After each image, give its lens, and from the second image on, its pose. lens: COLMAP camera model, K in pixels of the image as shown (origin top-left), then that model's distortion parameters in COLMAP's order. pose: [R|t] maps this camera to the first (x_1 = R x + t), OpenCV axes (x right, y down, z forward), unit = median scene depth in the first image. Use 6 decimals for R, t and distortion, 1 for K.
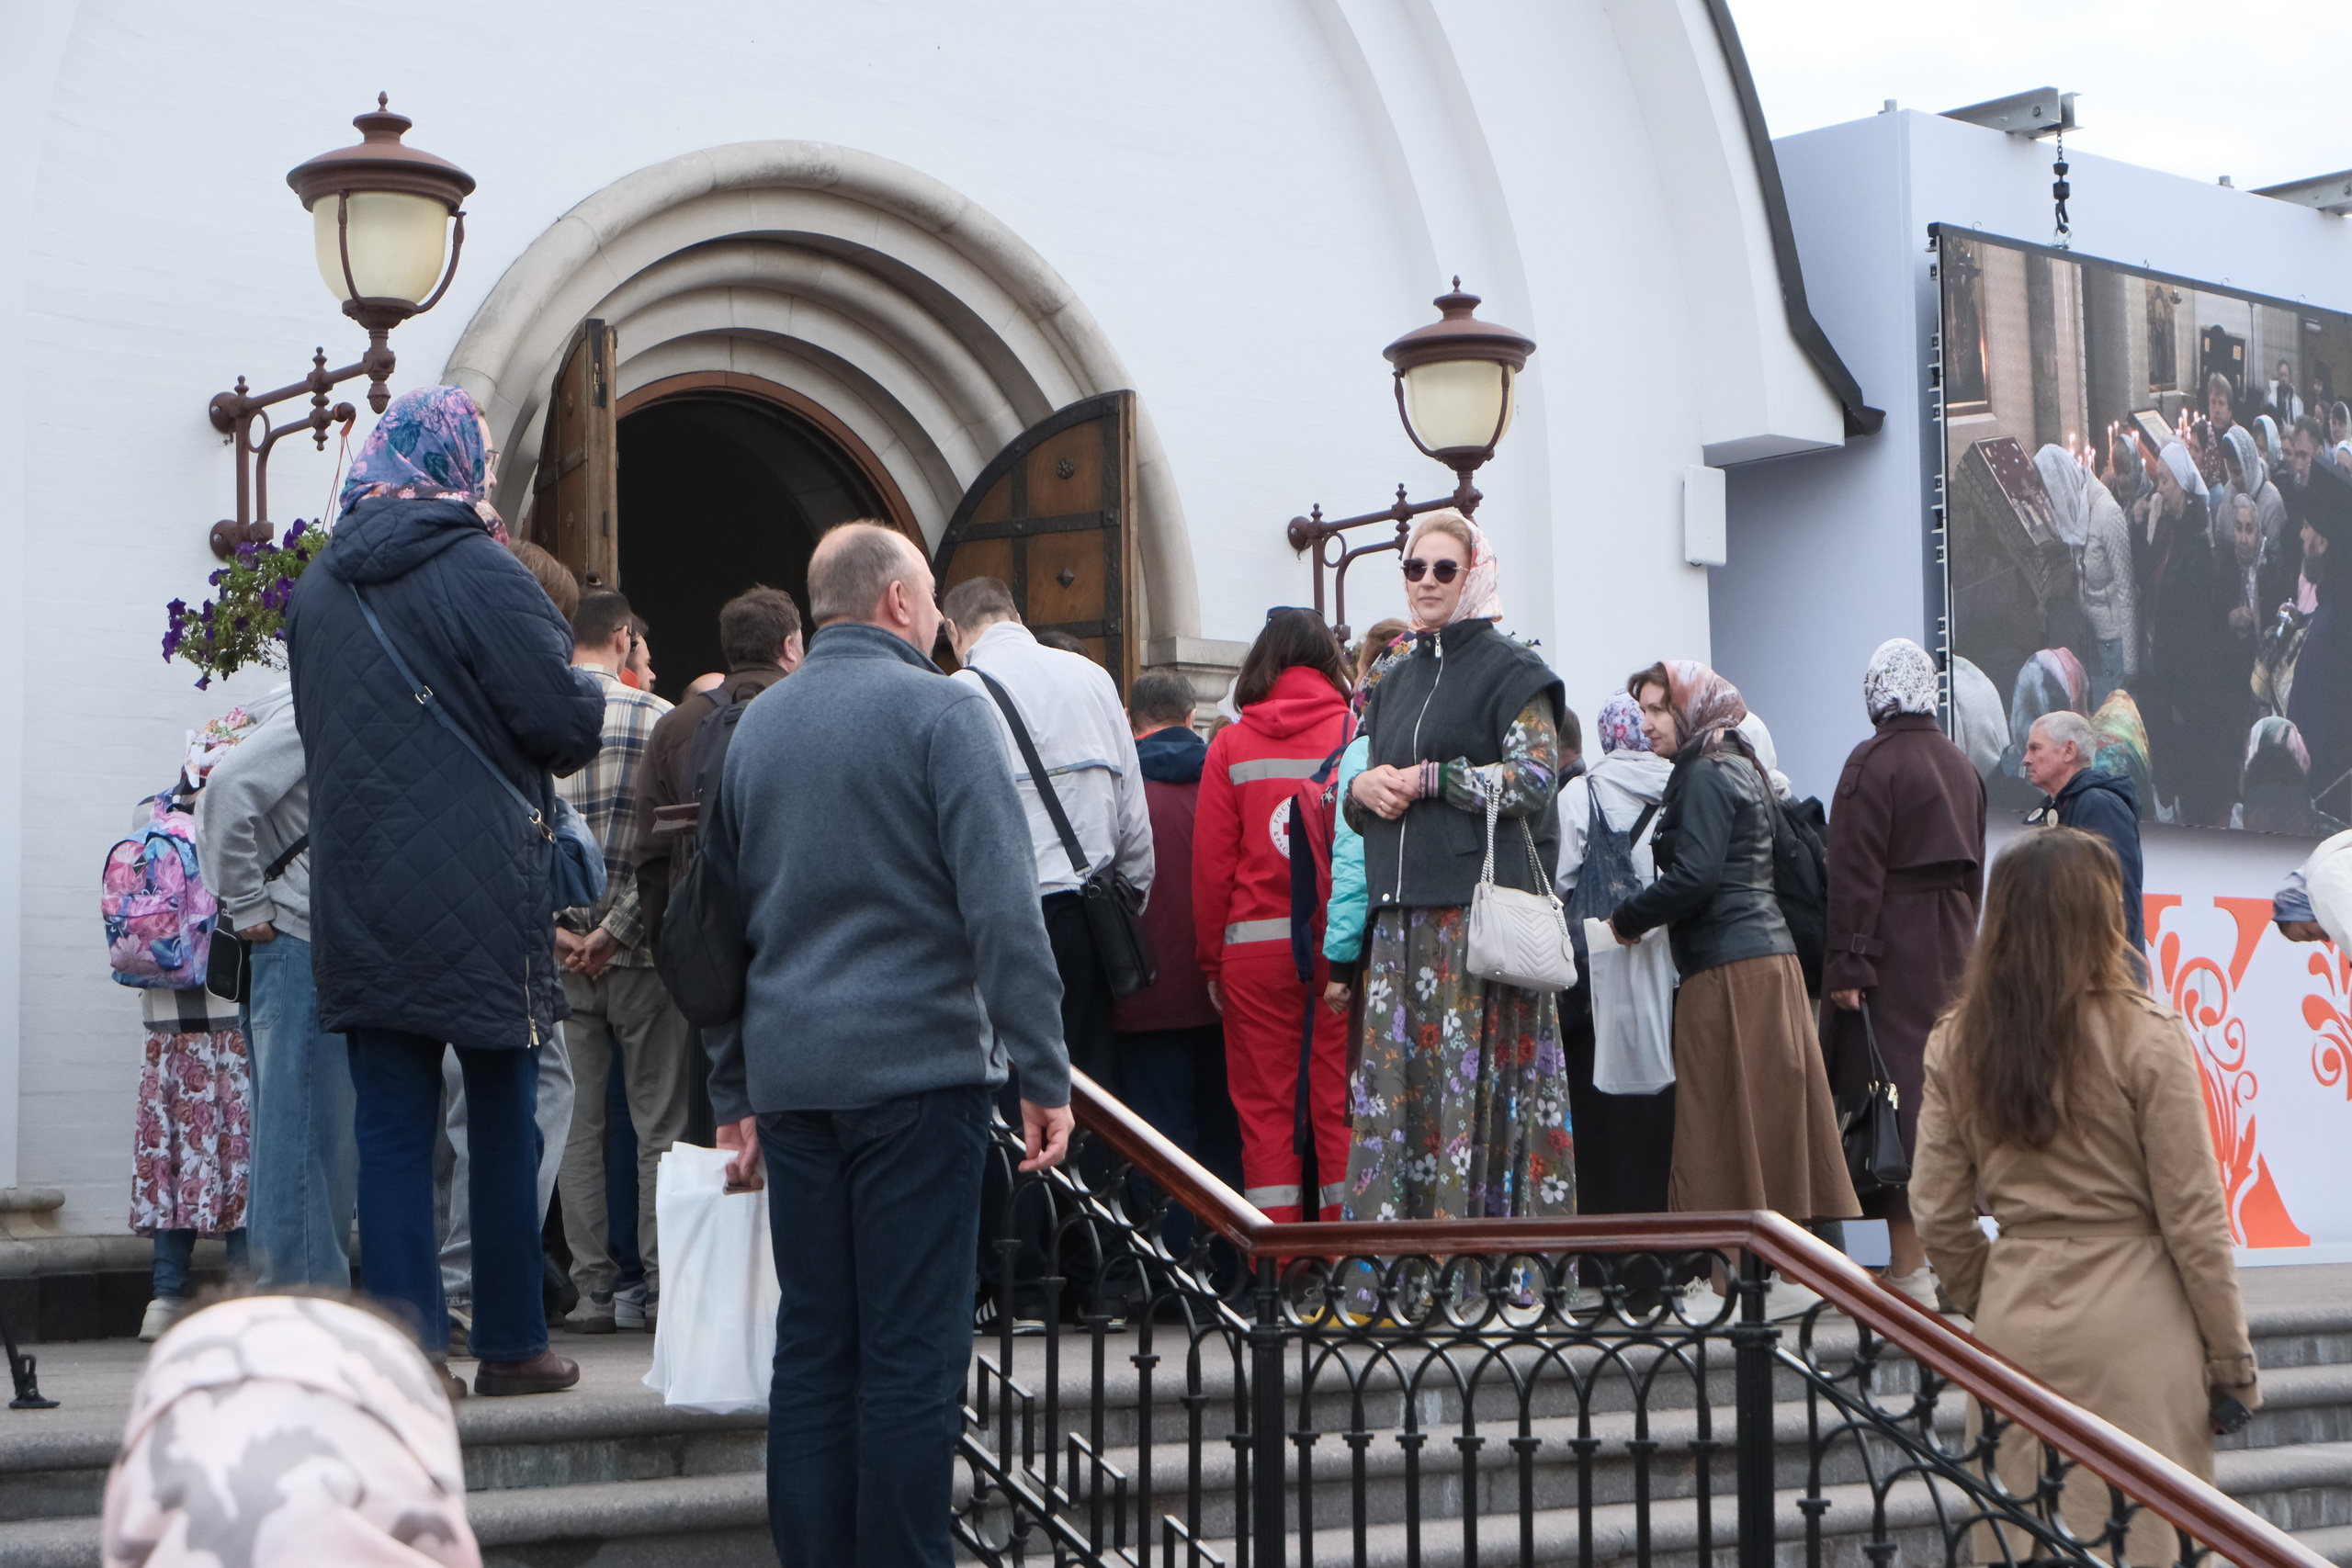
lens RADIAL K [[4573.3, 0, 1176.0], [0, 4573.3, 784.0], [0, 0, 1]] dist [-0.160029, 0.479794]
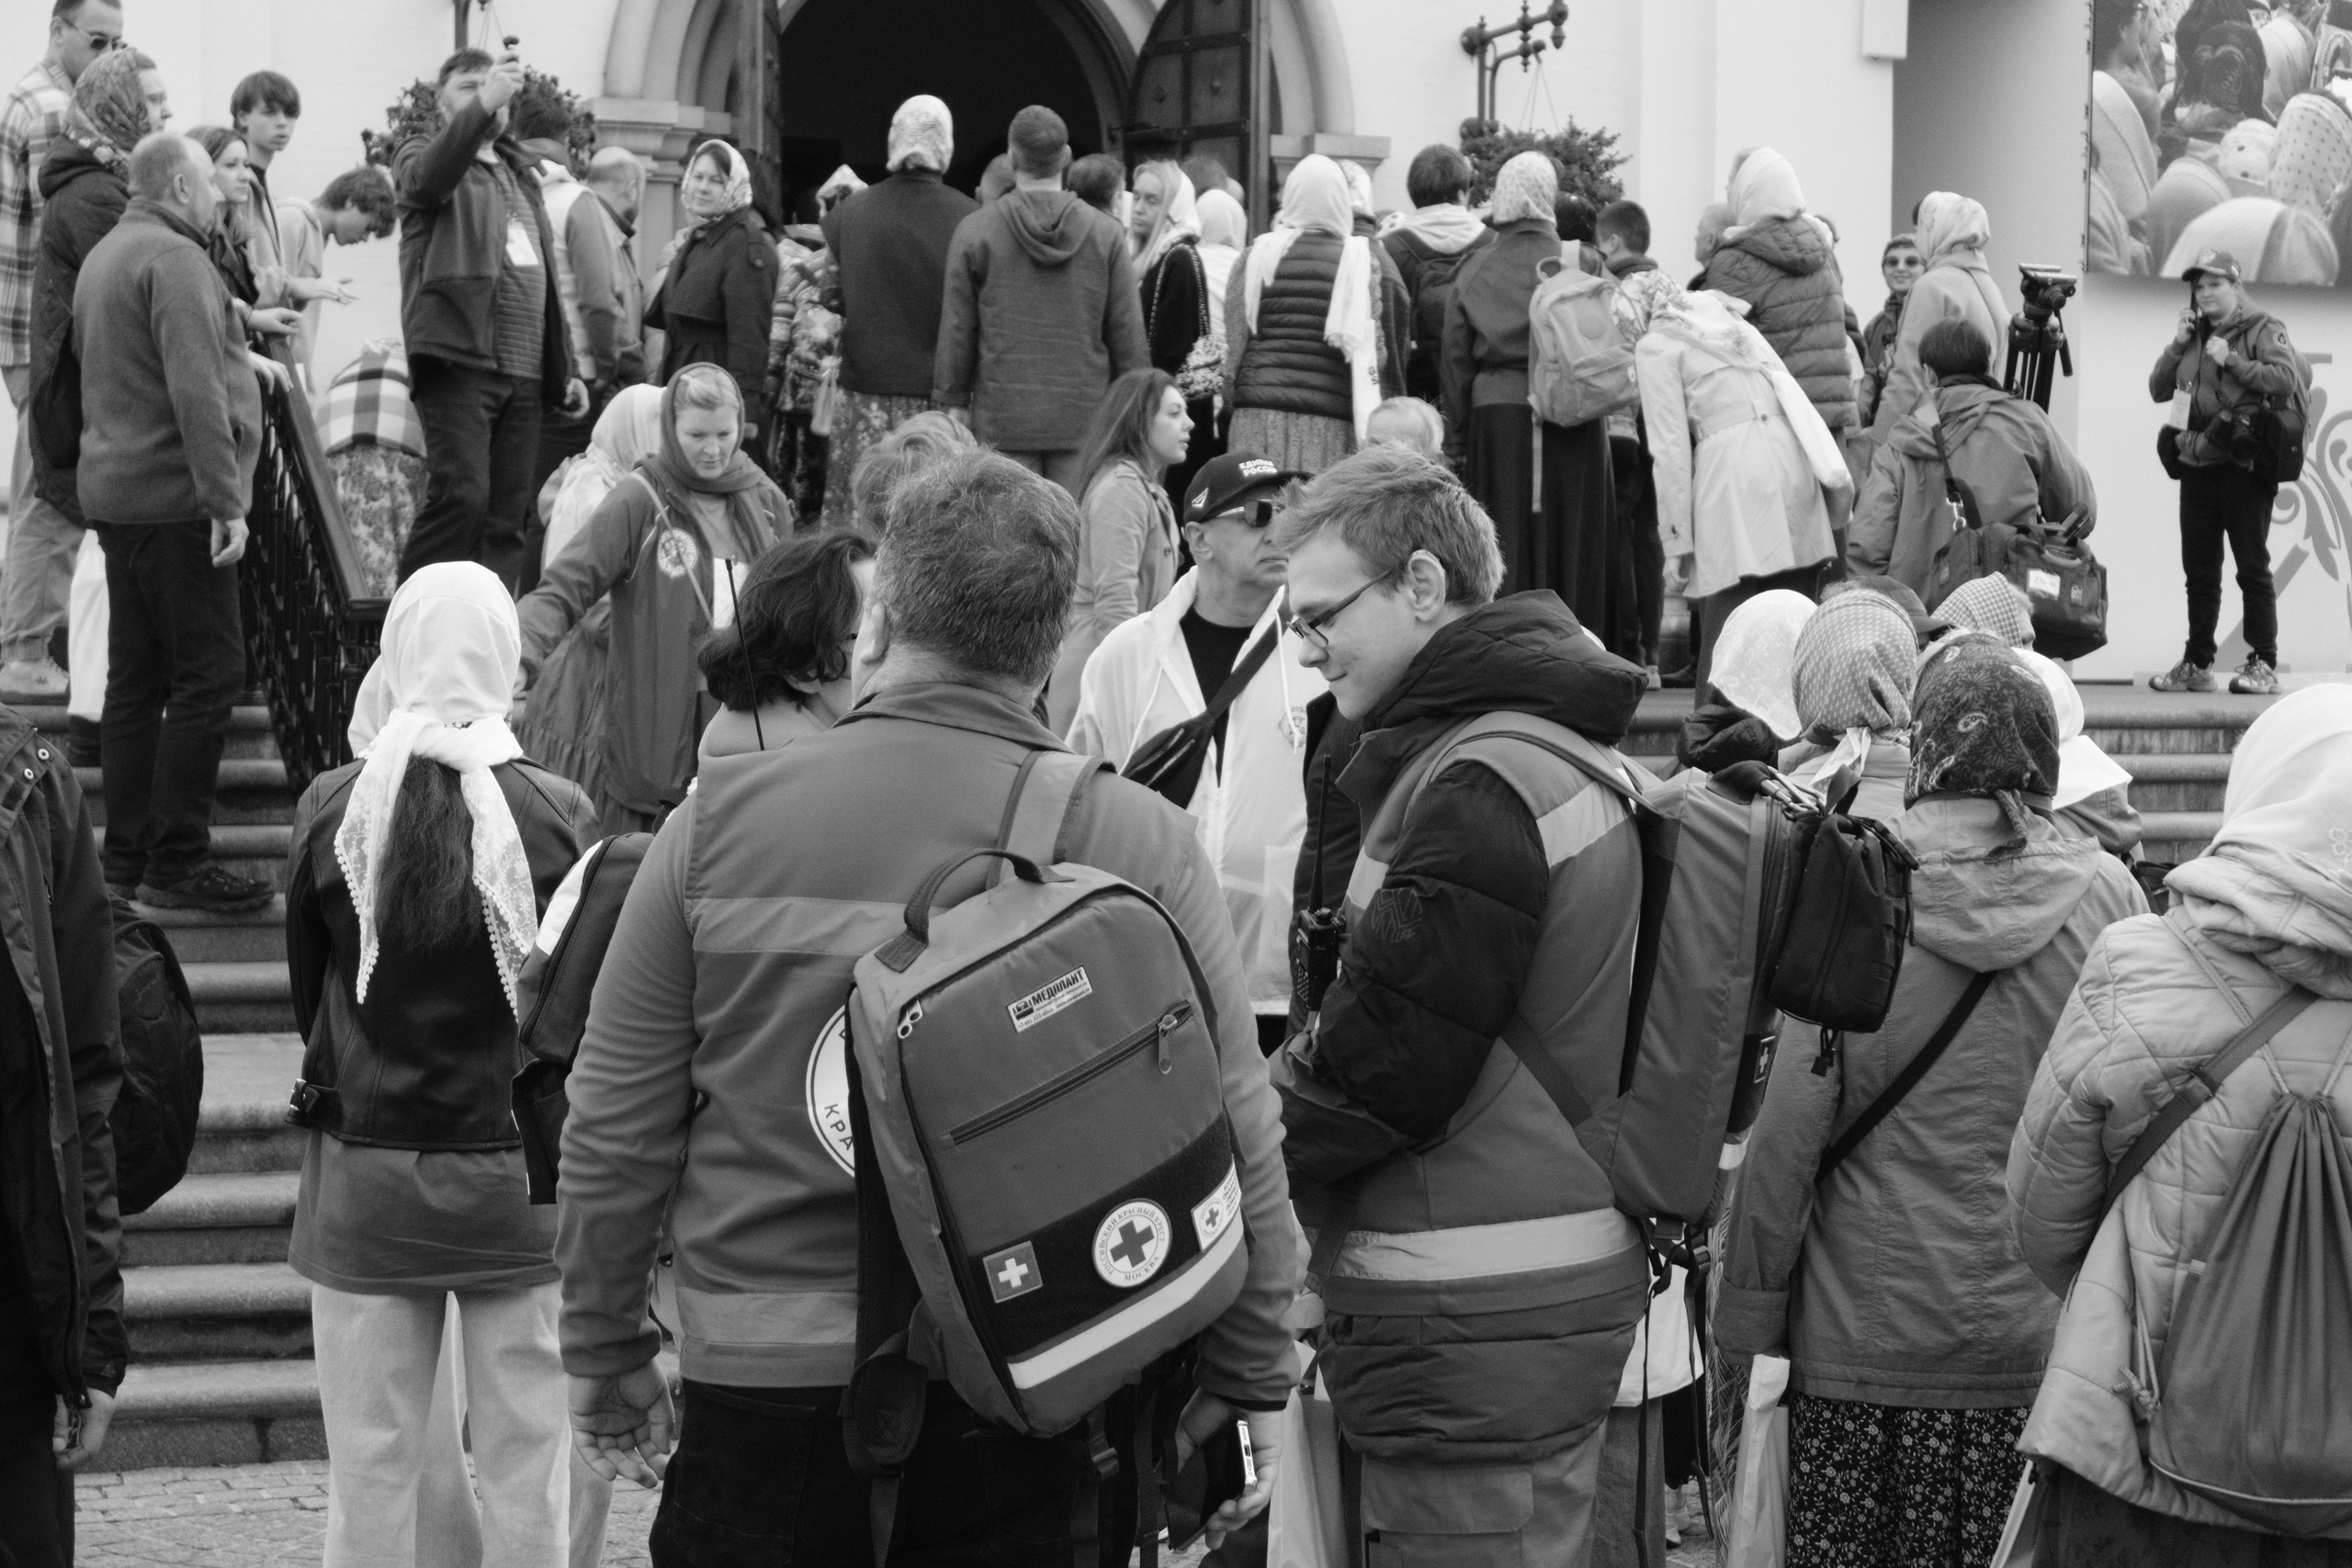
lens RADIAL K [[4585.8, 0, 1186.8], [0, 4585.8, 857.5], [0, 0, 1]] dist [-0.139214, 0.499432]
pose [[0.935876, 0.046932, -0.349189, 0.402106], [0.003918, 0.989641, 0.143512, -0.016619], [0.352307, -0.135678, 0.925998, -0.153932]]
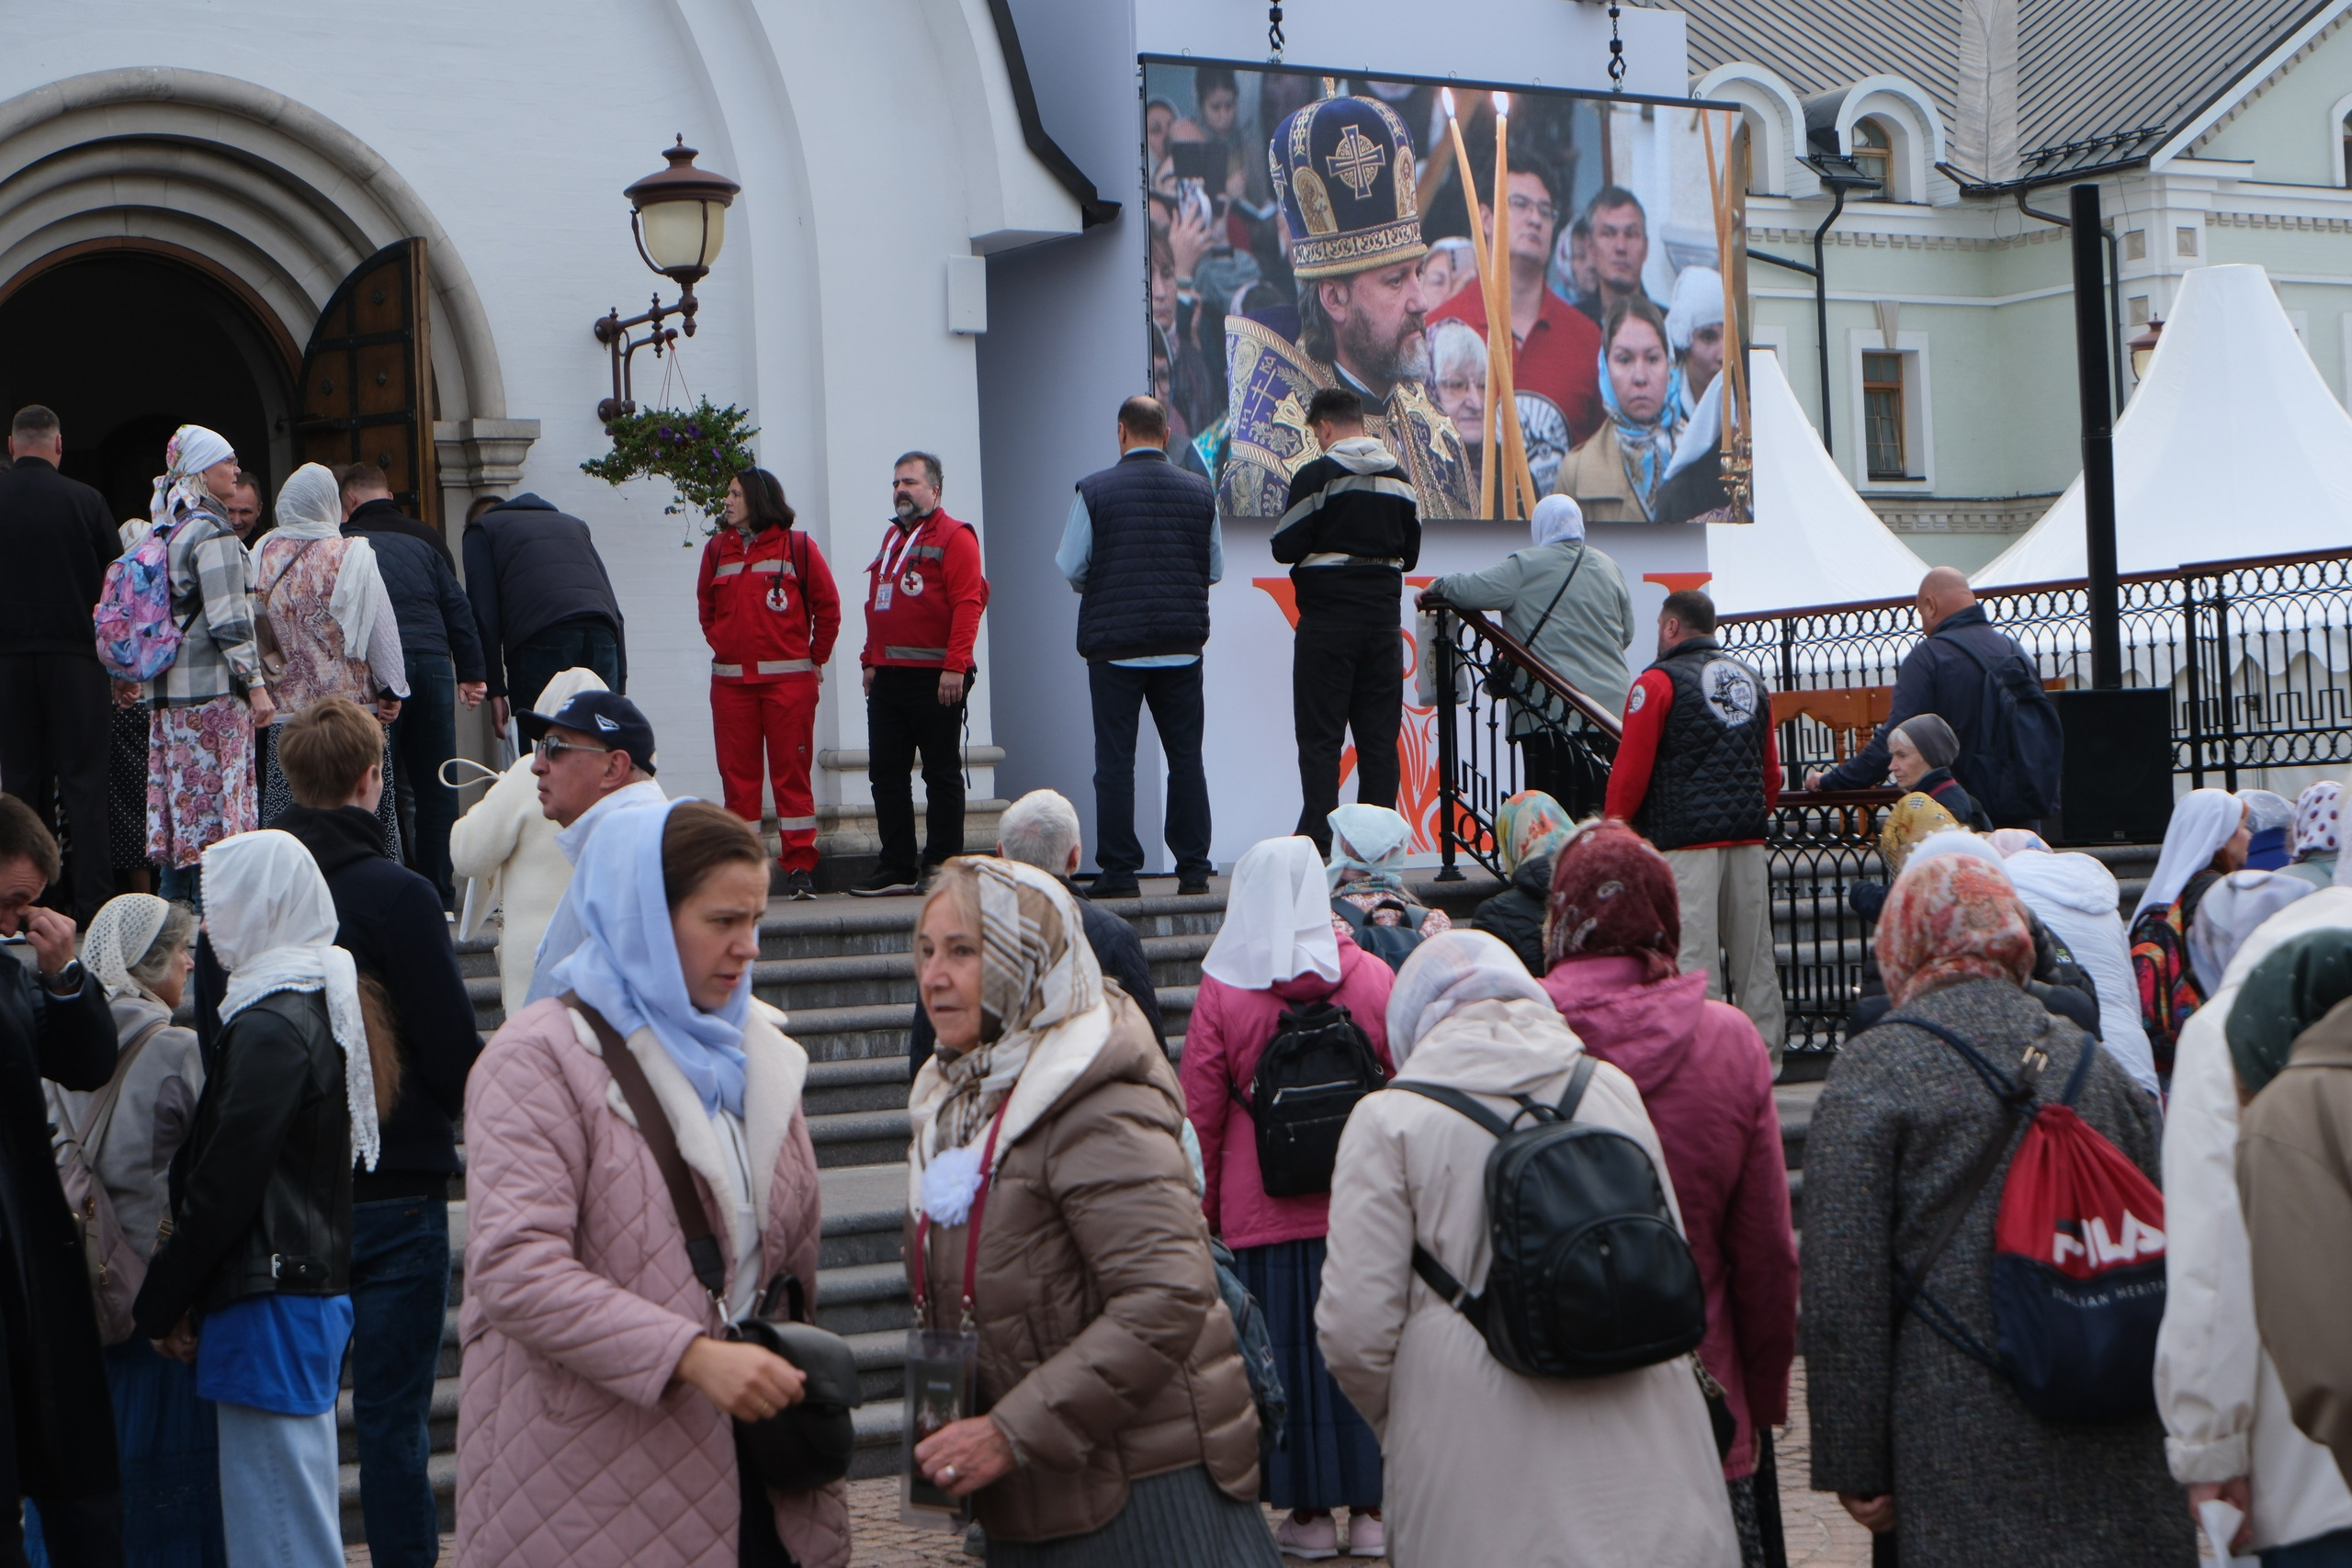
lens RADIAL K [[4603.9, 0, 1222.7], [0, 4603.9, 865.3], [0, 0, 1]] dist [-0.103120, 0.279828]
pose [[0.992375, -0.022351, -0.121213, 0.380872], [0.034704, 0.994303, 0.100783, -0.030343], [0.118270, -0.104221, 0.987497, -0.313807]]
